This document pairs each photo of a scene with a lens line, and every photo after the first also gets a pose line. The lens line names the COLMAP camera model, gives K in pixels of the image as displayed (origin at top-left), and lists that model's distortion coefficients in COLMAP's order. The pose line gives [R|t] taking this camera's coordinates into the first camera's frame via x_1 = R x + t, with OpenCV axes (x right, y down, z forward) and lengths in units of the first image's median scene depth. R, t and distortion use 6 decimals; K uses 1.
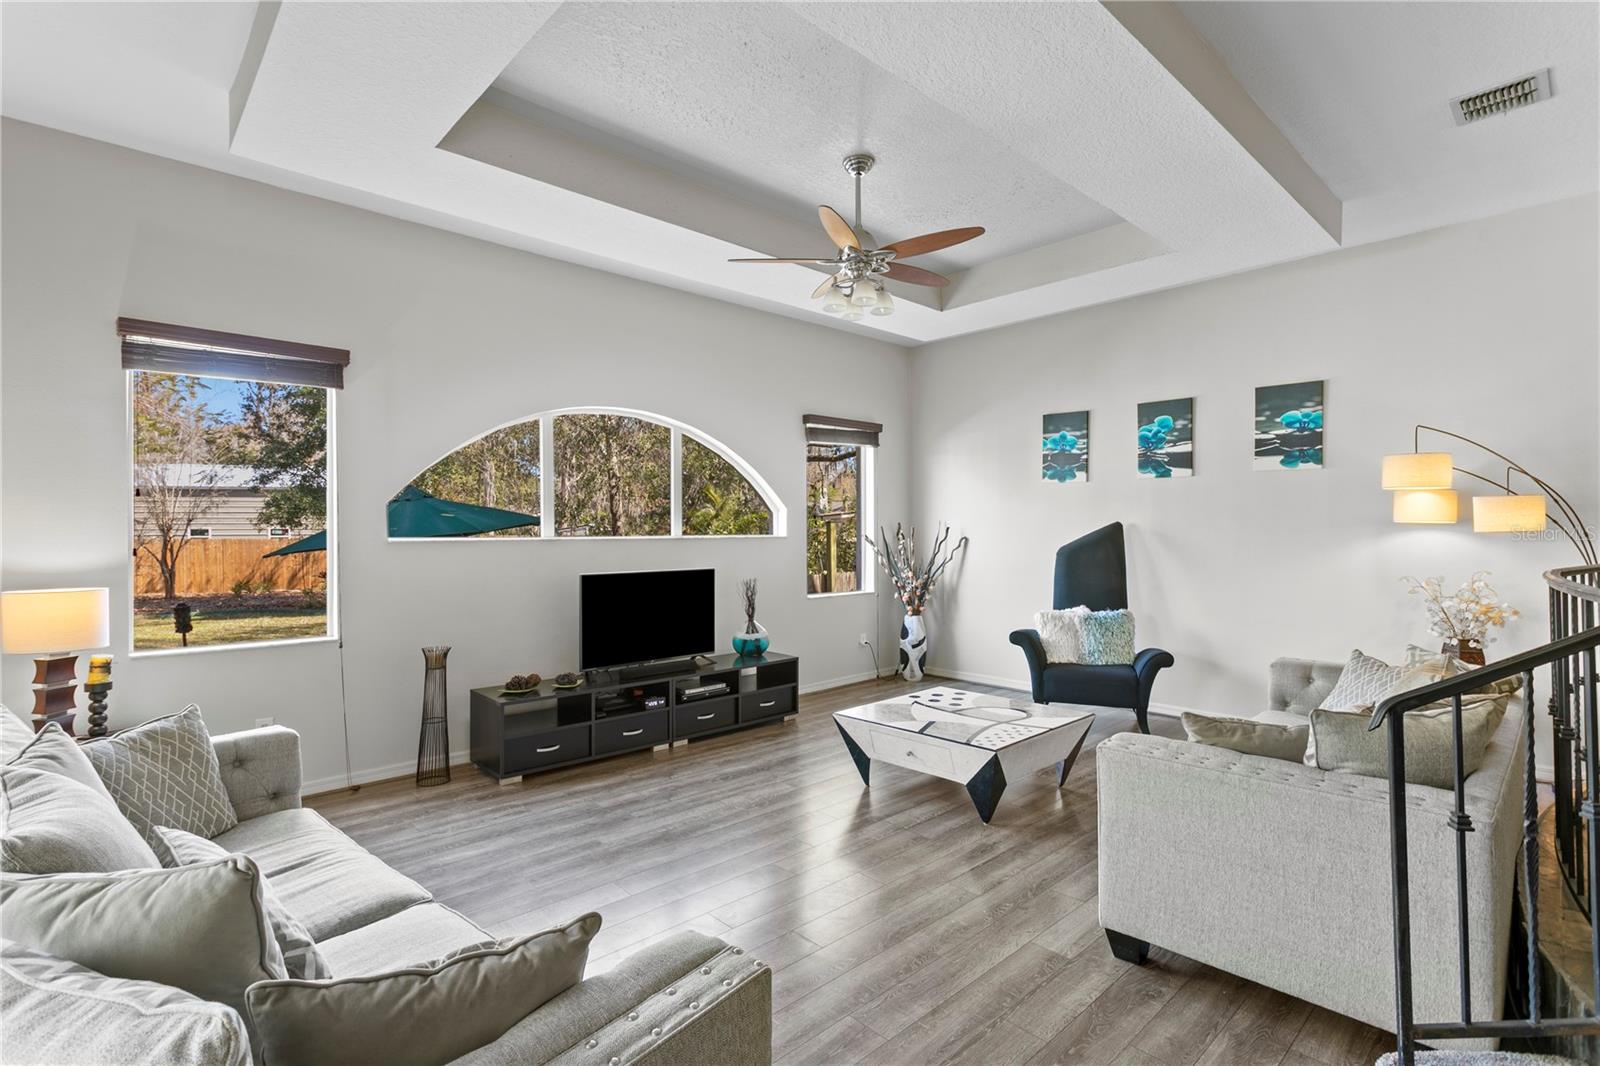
lens RADIAL K [[765.0, 0, 788.6], [0, 765.0, 523.5], [0, 0, 1]] dist [0.002089, 0.001409]
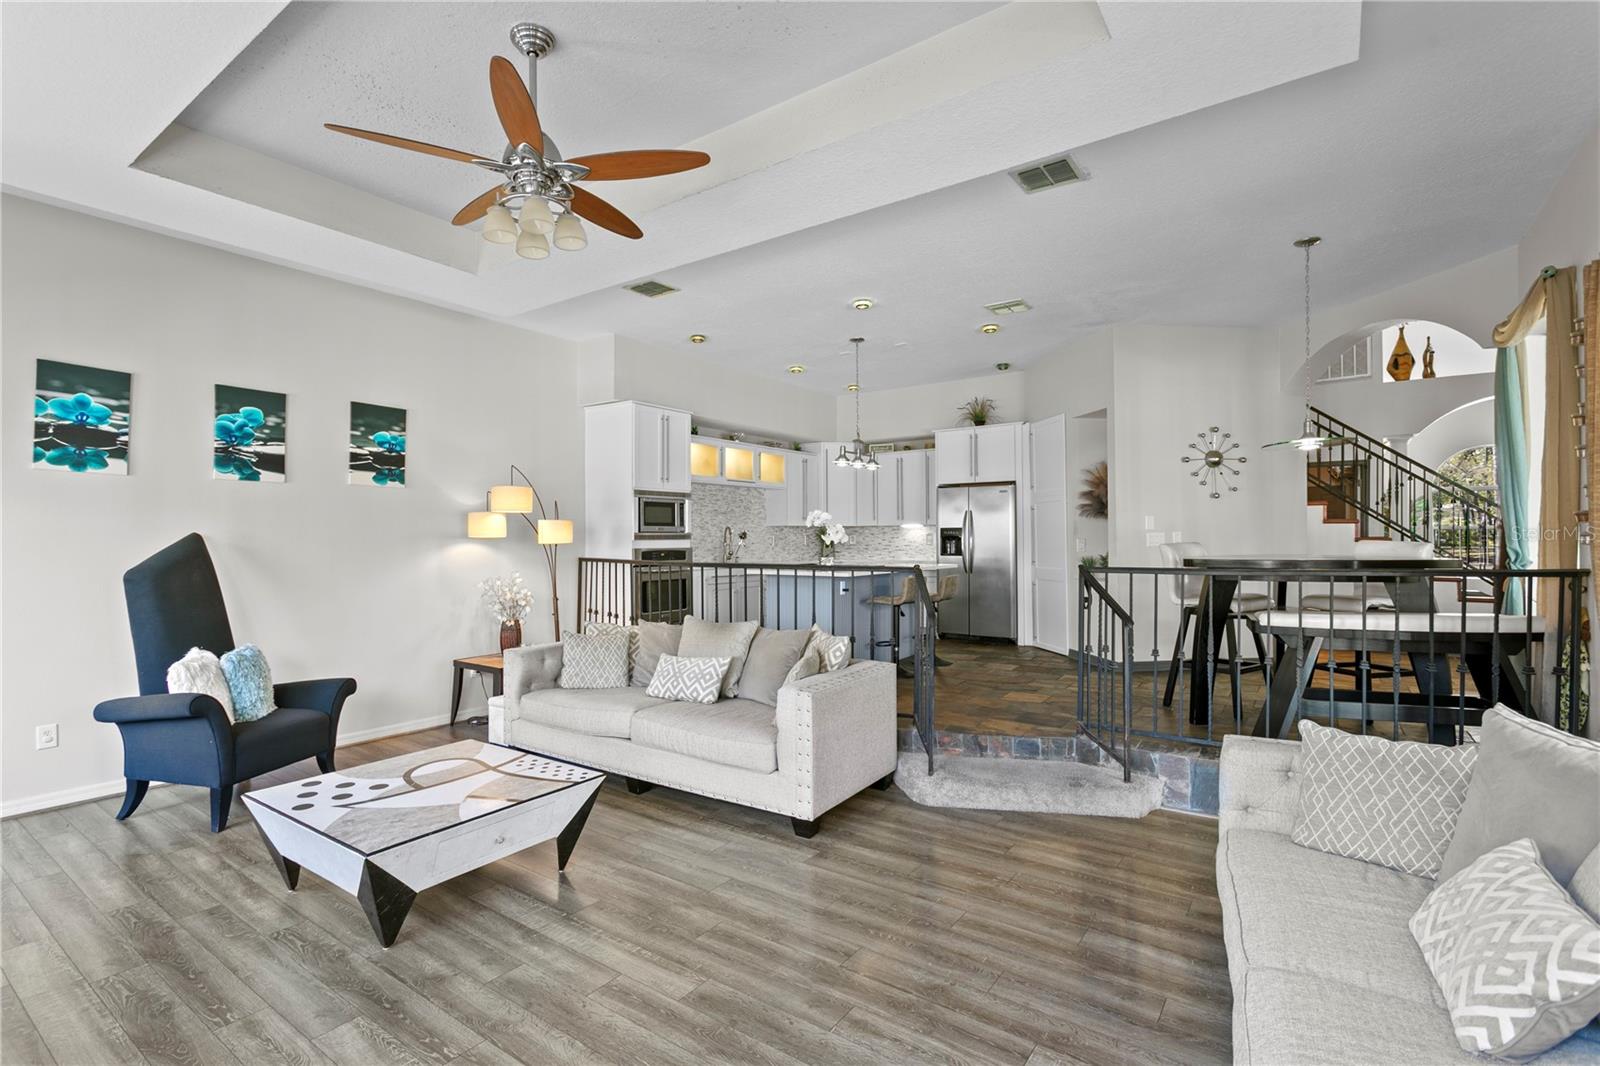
lens RADIAL K [[765.0, 0, 735.2], [0, 765.0, 540.9], [0, 0, 1]] dist [0.002089, 0.001409]
pose [[-0.159832, -0.000800, 0.987144, -0.427398], [-0.007690, 0.999970, -0.000434, 0.002736], [-0.987114, -0.007661, -0.159833, 0.609543]]
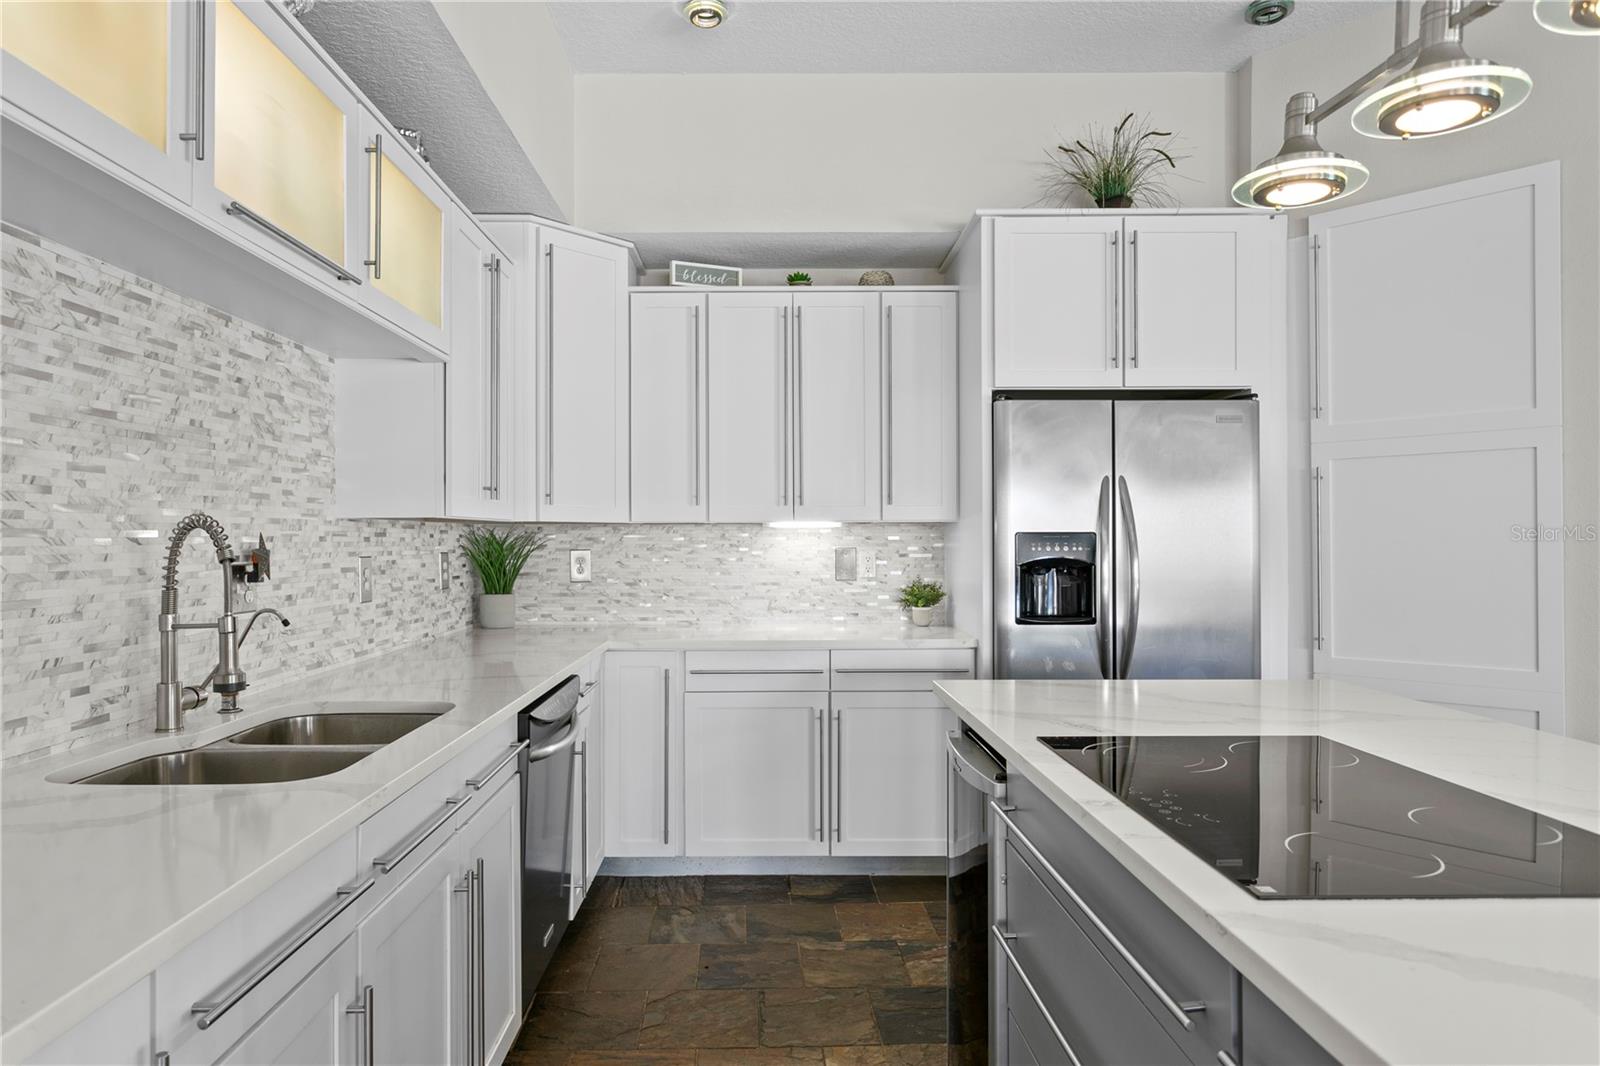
lens RADIAL K [[969.9, 0, 755.4], [0, 969.9, 540.5], [0, 0, 1]] dist [-0.003434, -0.000032]
pose [[-0.745185, 0.002680, 0.666853, 0.672371], [-0.004289, 0.999952, -0.008811, -0.015588], [-0.666844, -0.009426, -0.745138, 0.501192]]
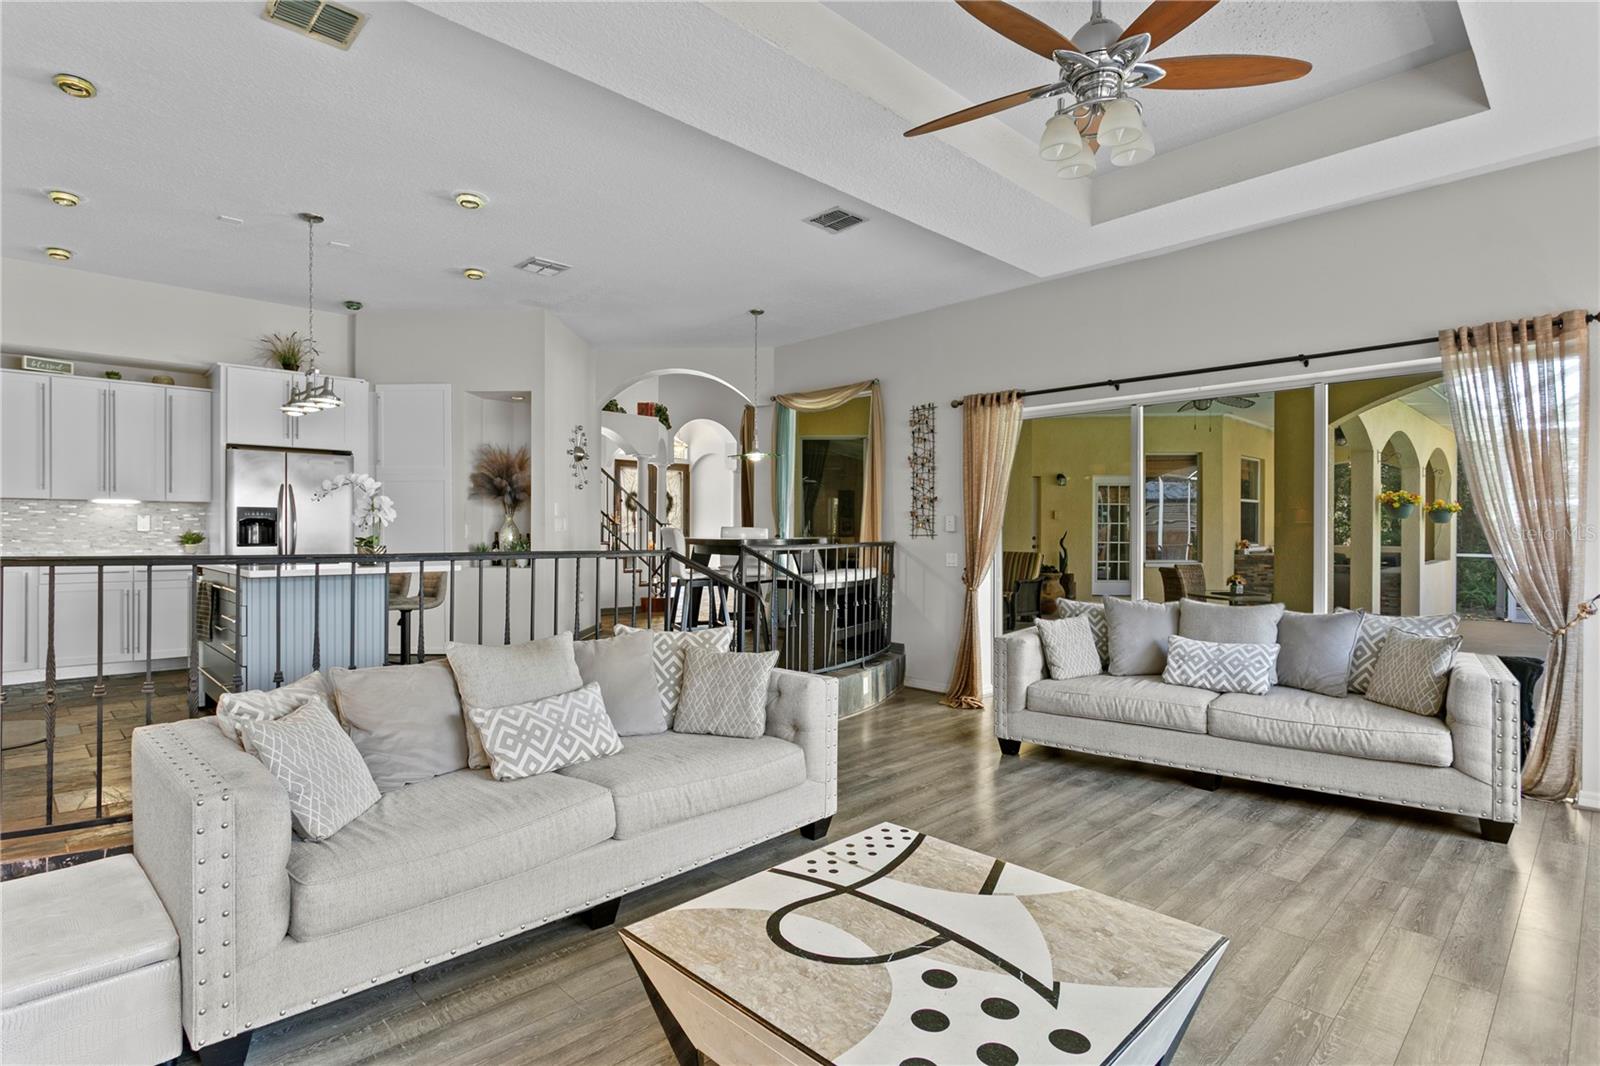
lens RADIAL K [[819.7, 0, 808.0], [0, 819.7, 535.5], [0, 0, 1]] dist [-0.004836, -0.000131]
pose [[-0.999034, 0.000842, -0.043935, 0.236988], [0.001249, 0.999957, -0.009230, 0.022478], [0.043926, -0.009276, -0.998992, 1.085033]]
